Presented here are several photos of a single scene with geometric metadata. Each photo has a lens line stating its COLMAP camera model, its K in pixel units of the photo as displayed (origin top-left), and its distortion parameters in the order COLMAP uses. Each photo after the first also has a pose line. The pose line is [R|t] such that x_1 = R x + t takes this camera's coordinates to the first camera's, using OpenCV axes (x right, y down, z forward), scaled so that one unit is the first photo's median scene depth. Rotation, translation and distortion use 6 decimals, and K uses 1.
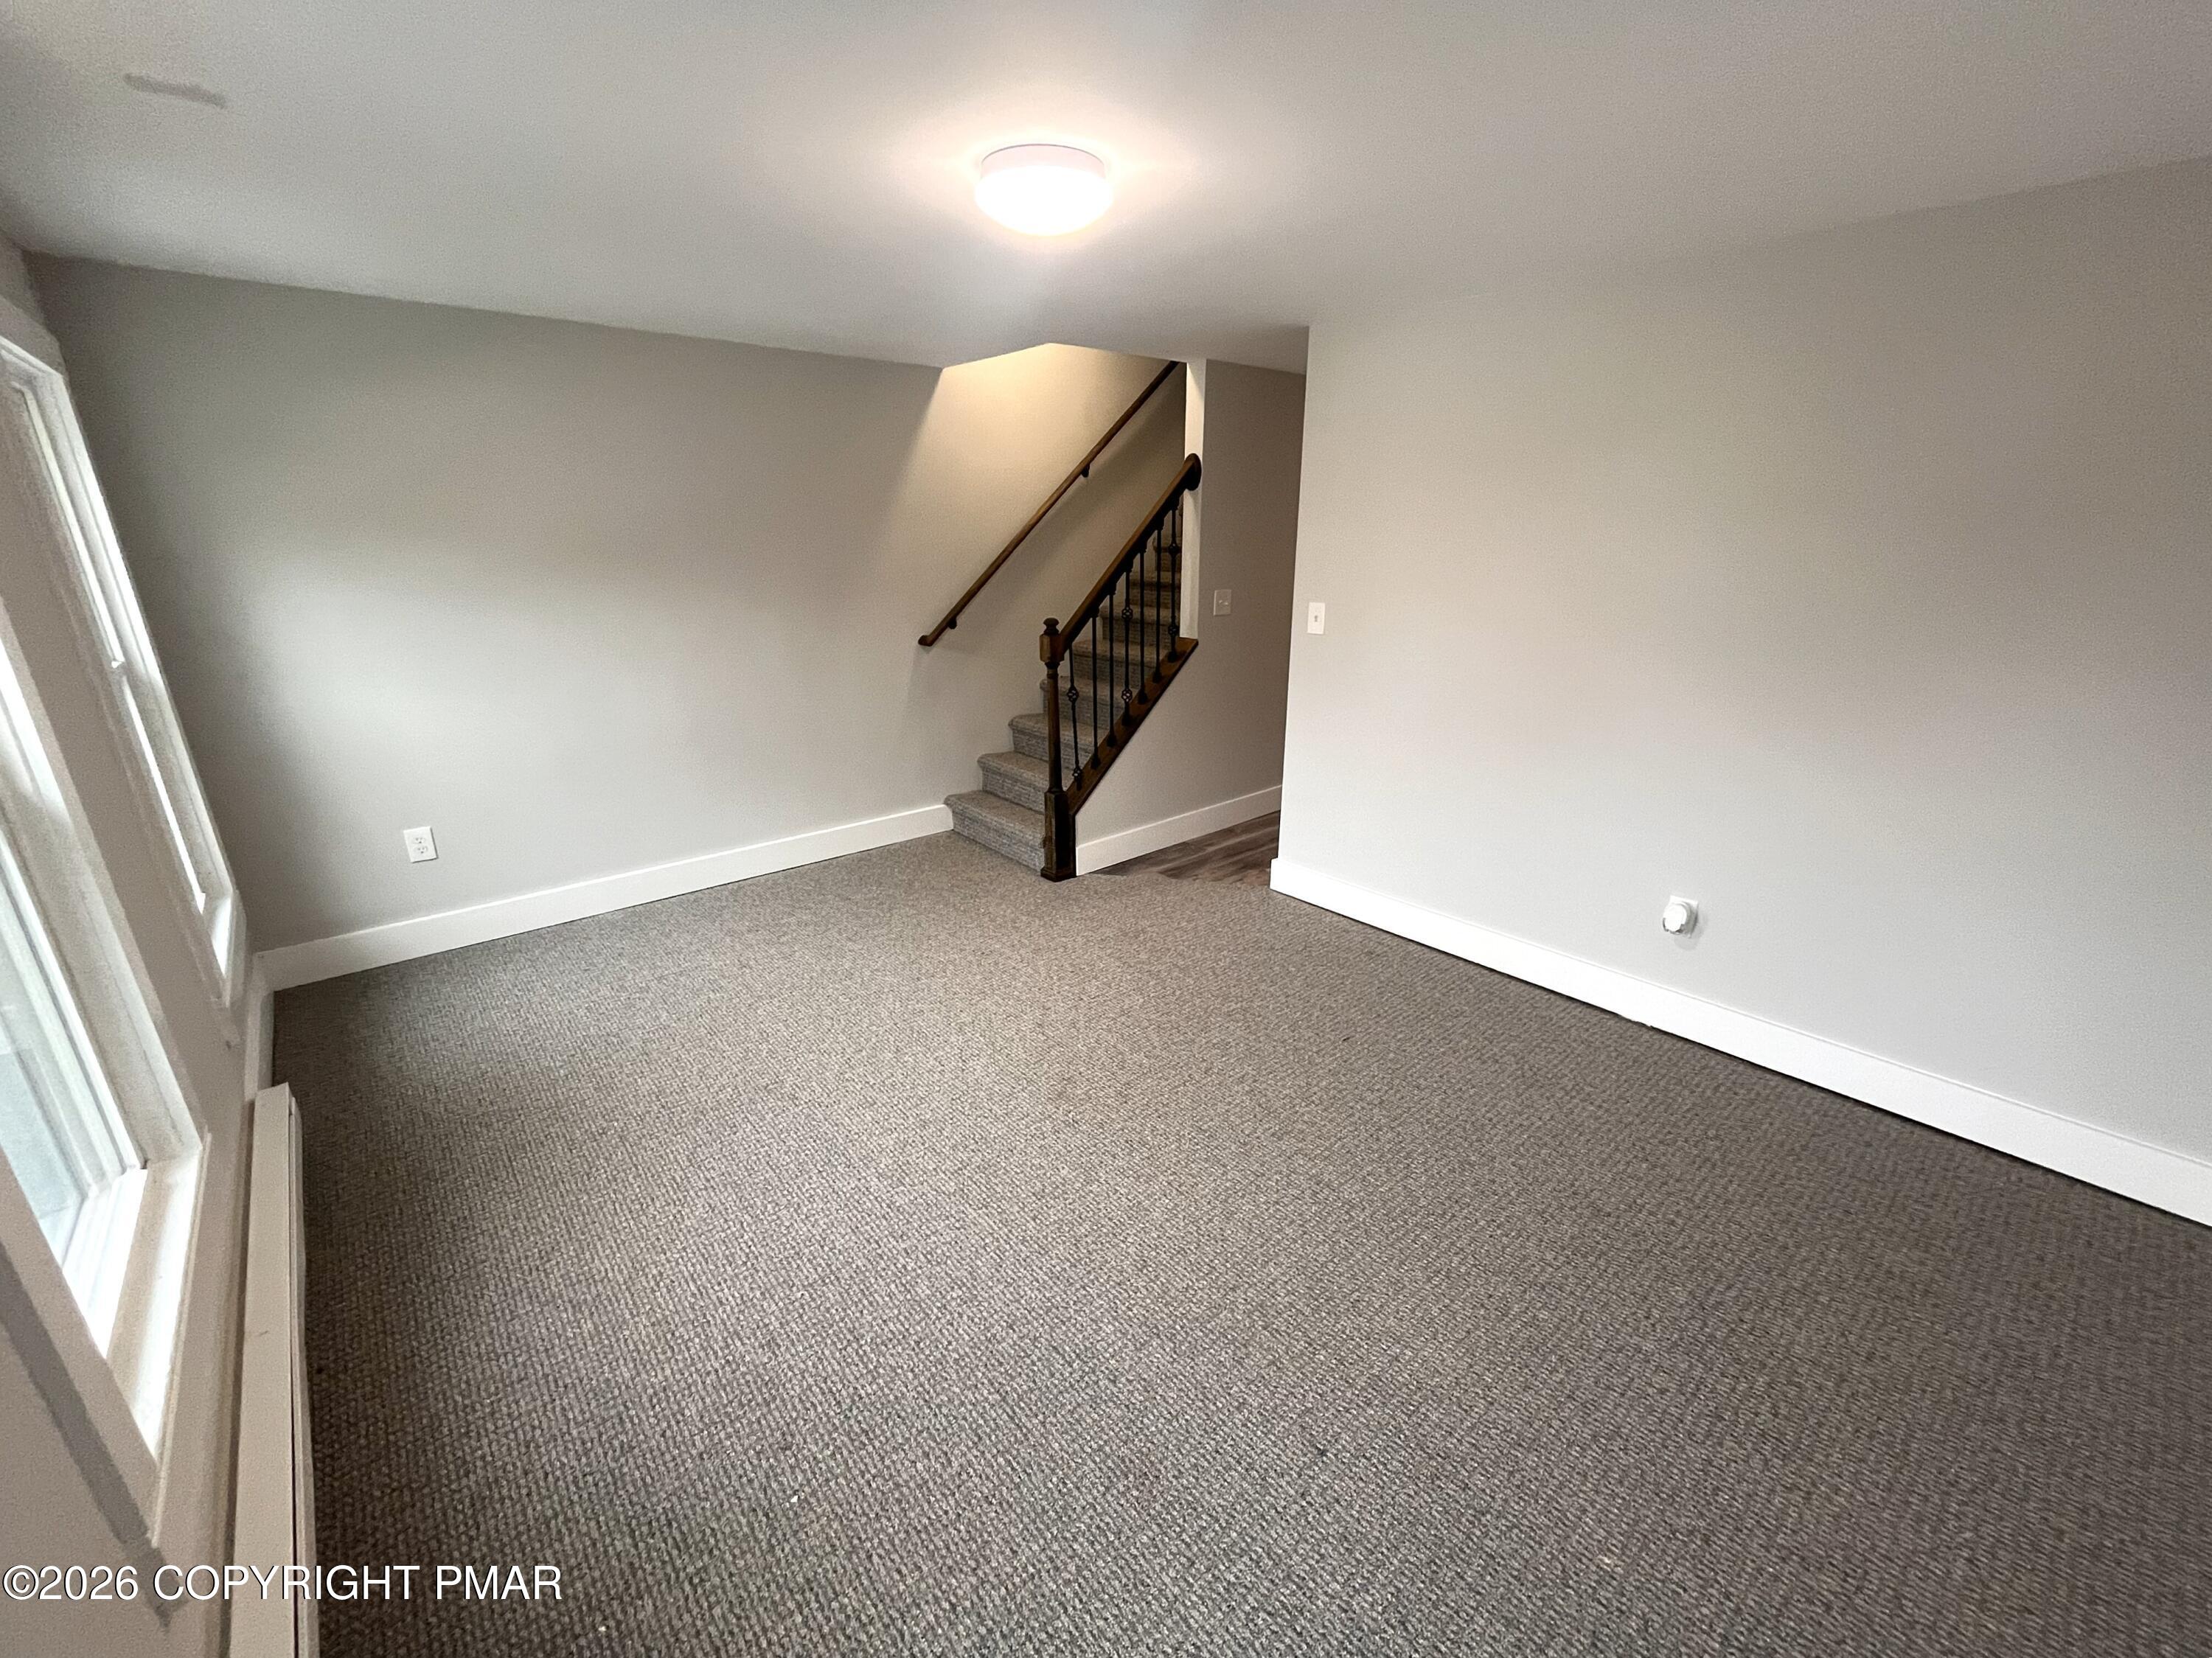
lens RADIAL K [[898.1, 0, 1113.4], [0, 898.1, 827.5], [0, 0, 1]] dist [-0.004847, -0.000379]
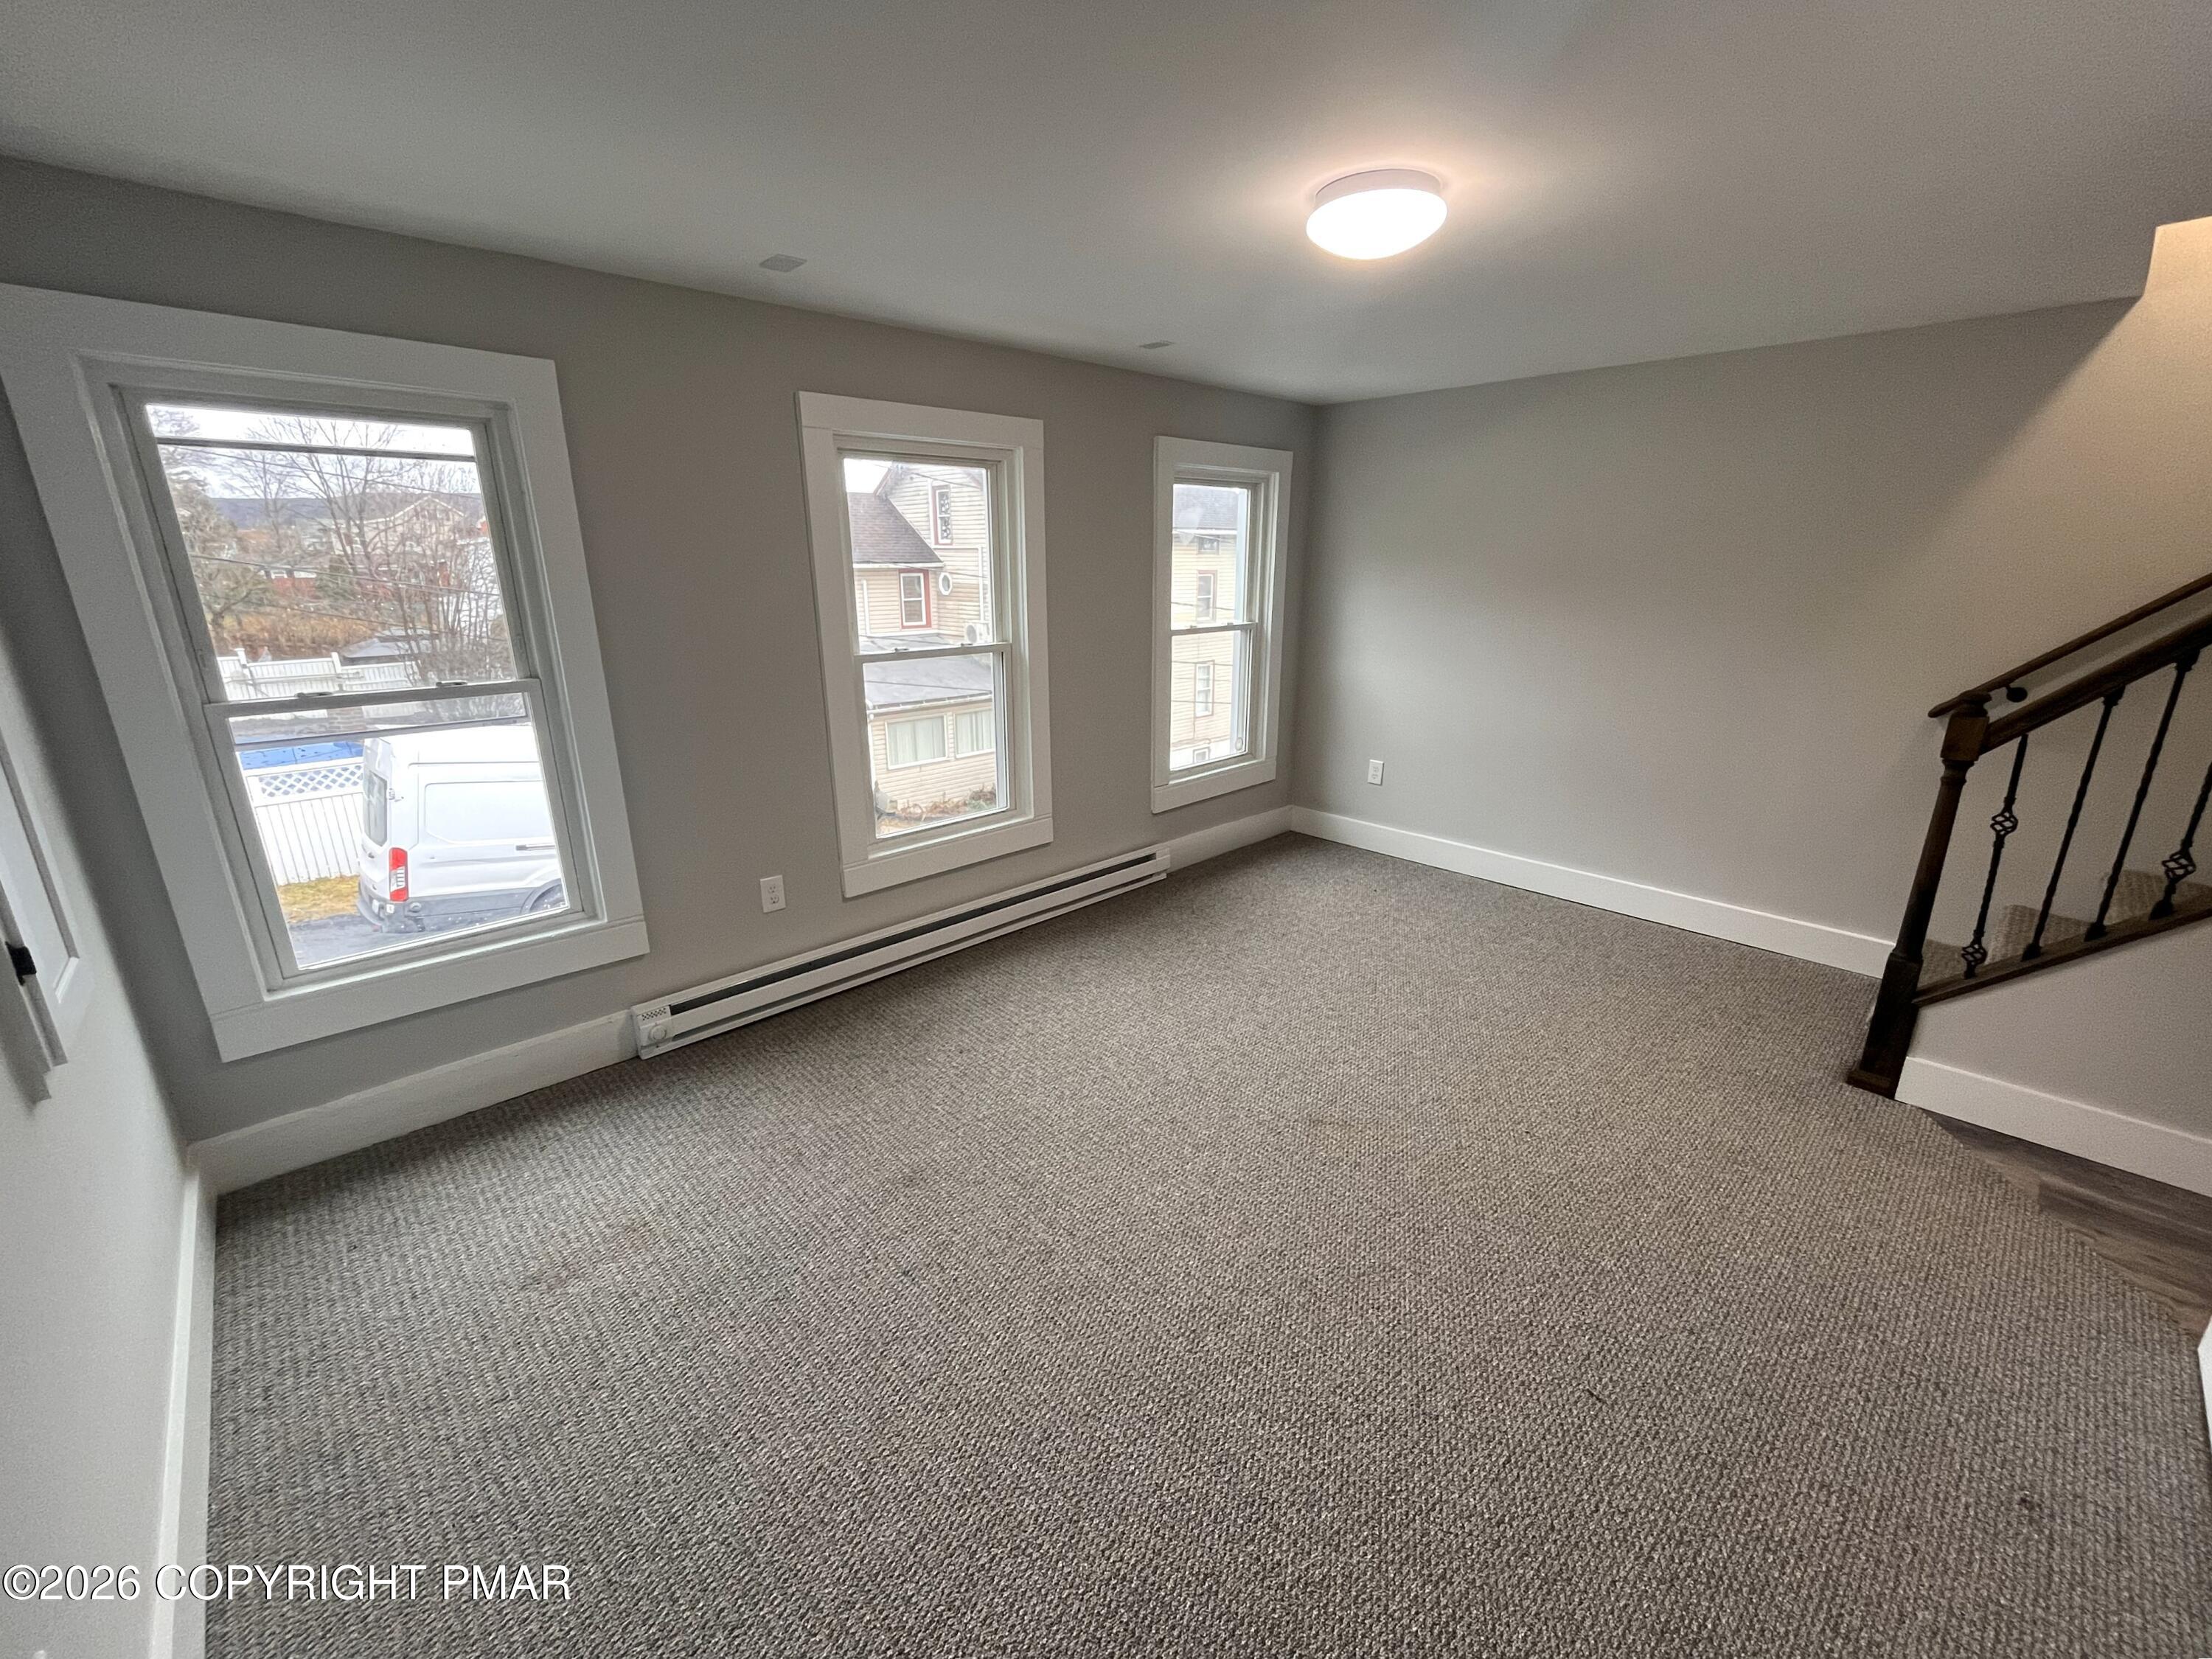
lens RADIAL K [[898.2, 0, 1113.4], [0, 898.2, 828.0], [0, 0, 1]] dist [-0.004847, -0.000379]
pose [[0.047864, 0.286599, -0.956854, 0.489059], [-0.312862, 0.914050, 0.258128, -0.112805], [0.948592, 0.287008, 0.133416, 0.354653]]
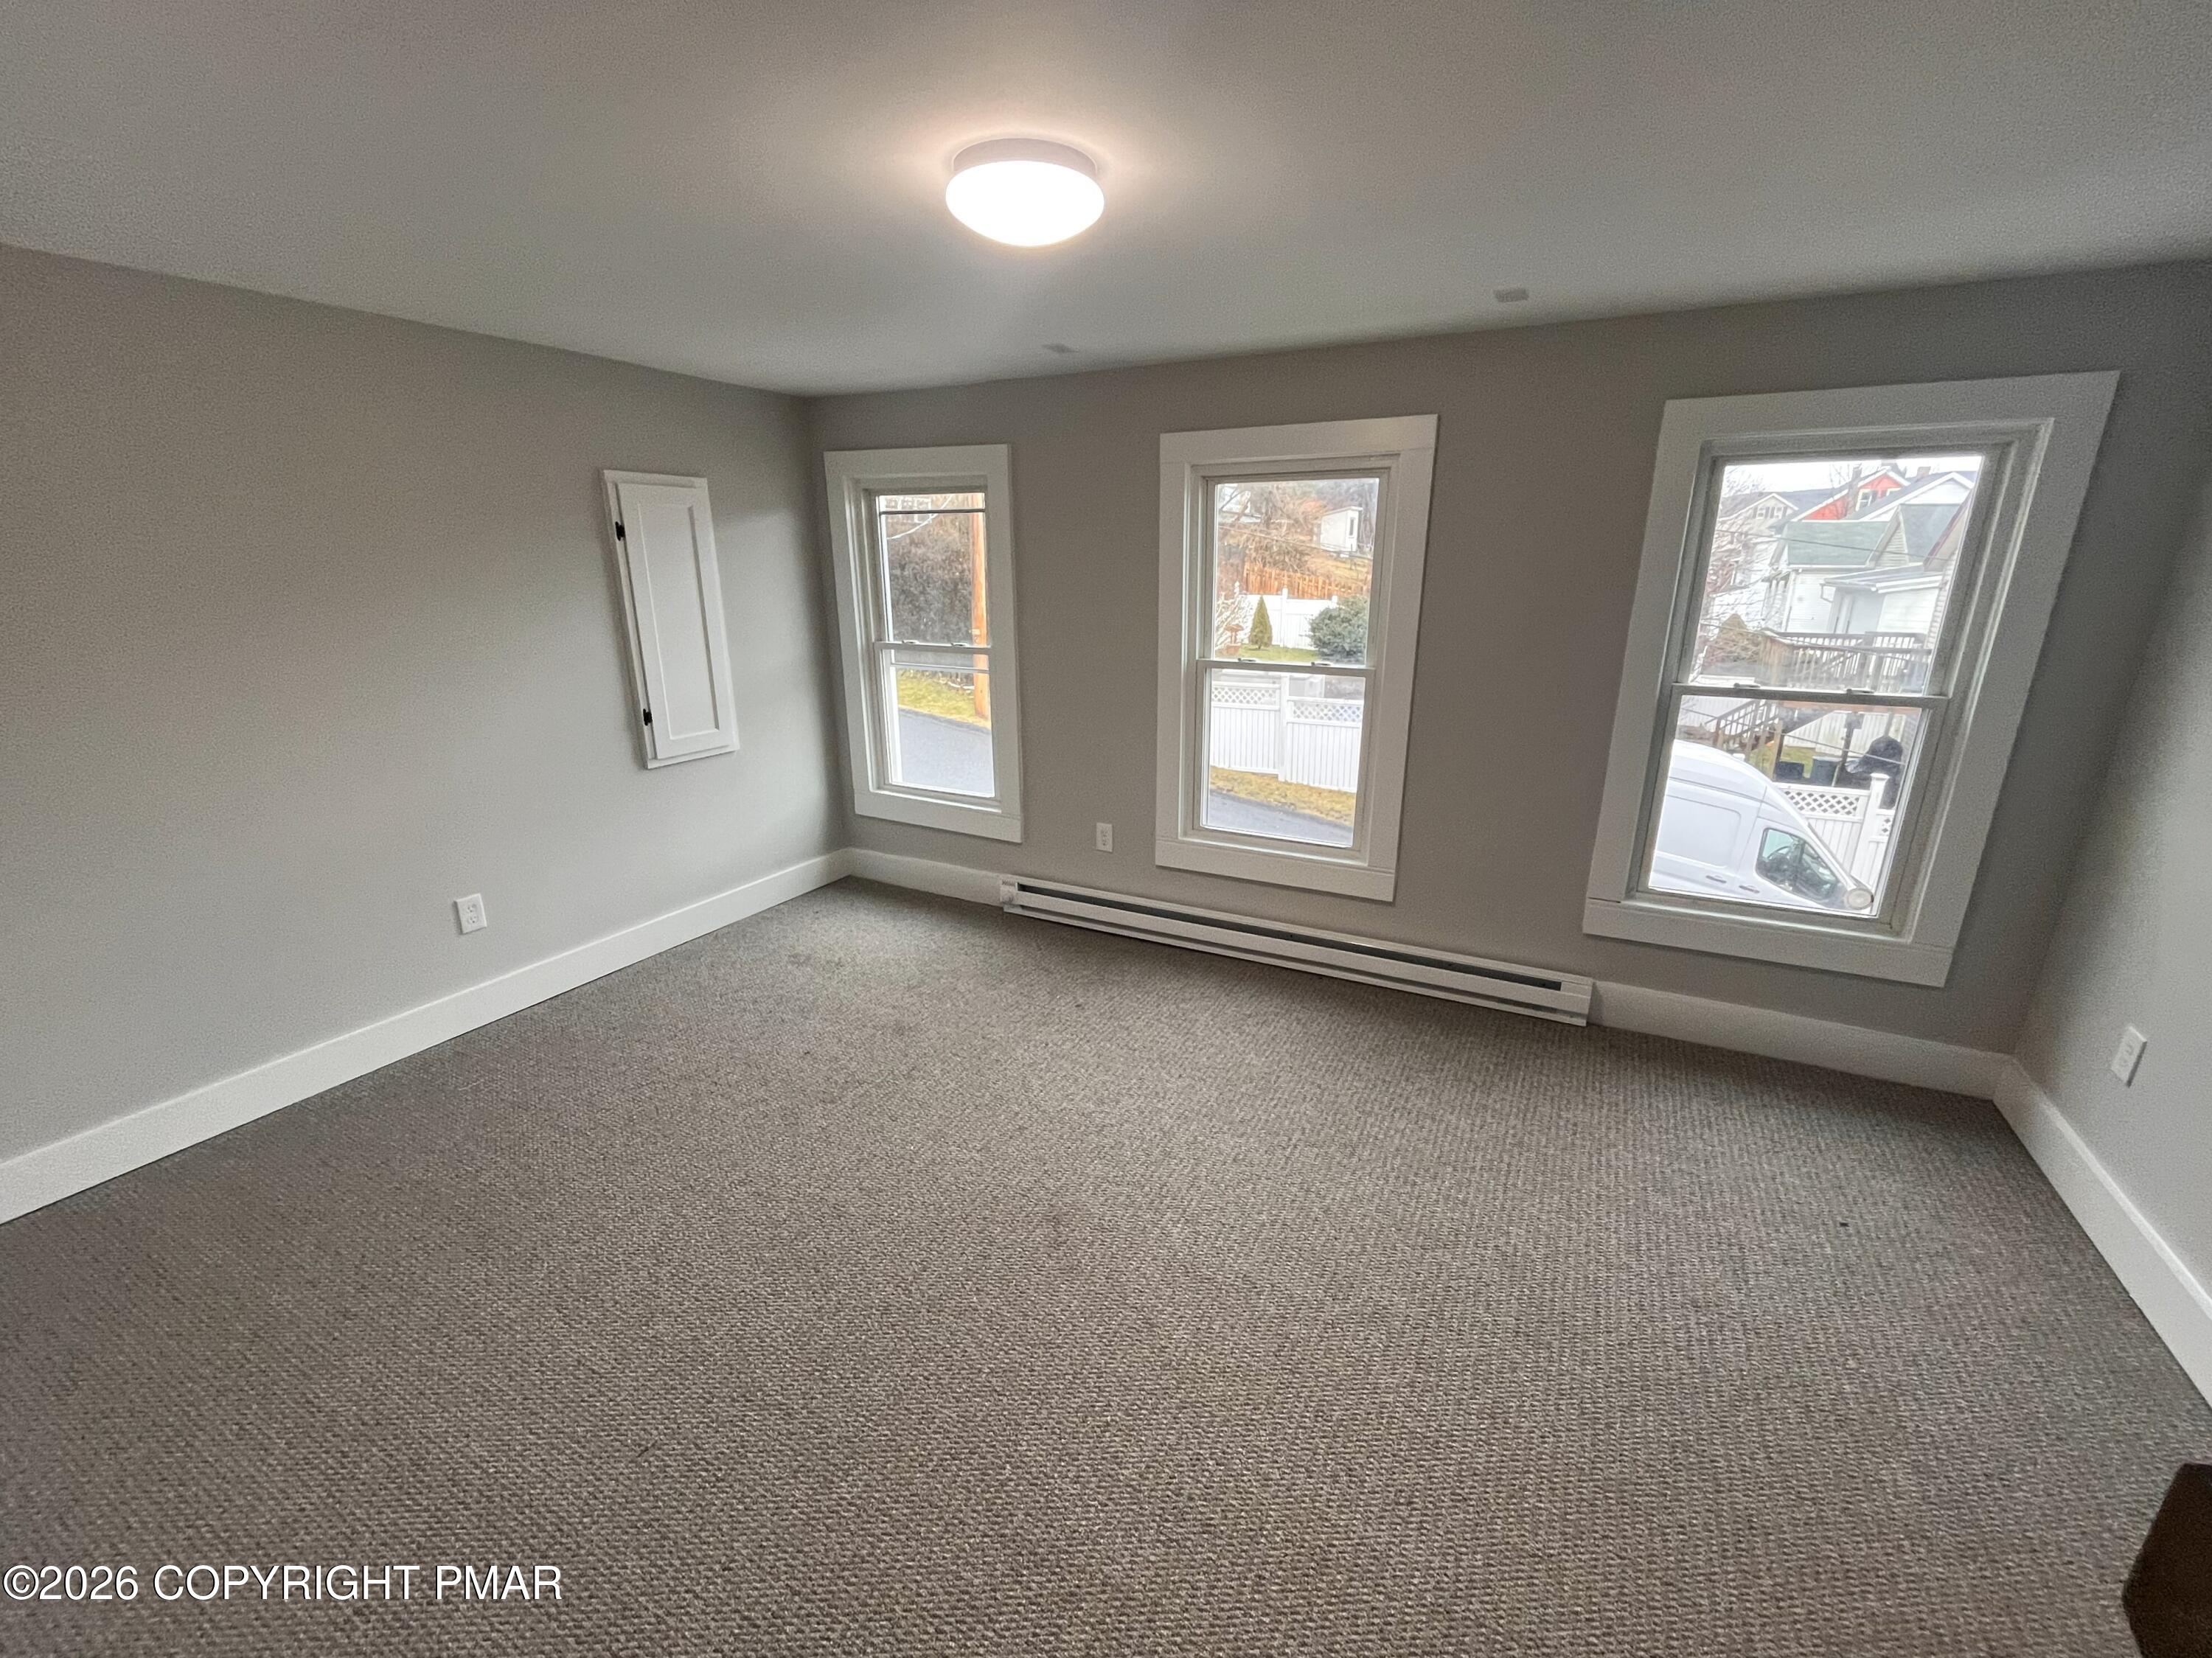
lens RADIAL K [[898.1, 0, 1113.4], [0, 898.1, 827.5], [0, 0, 1]] dist [-0.004847, -0.000379]
pose [[-0.924524, 0.110825, -0.364656, 0.105506], [-0.119530, 0.824203, 0.553536, -0.316480], [0.361896, 0.555345, -0.748748, 0.914011]]
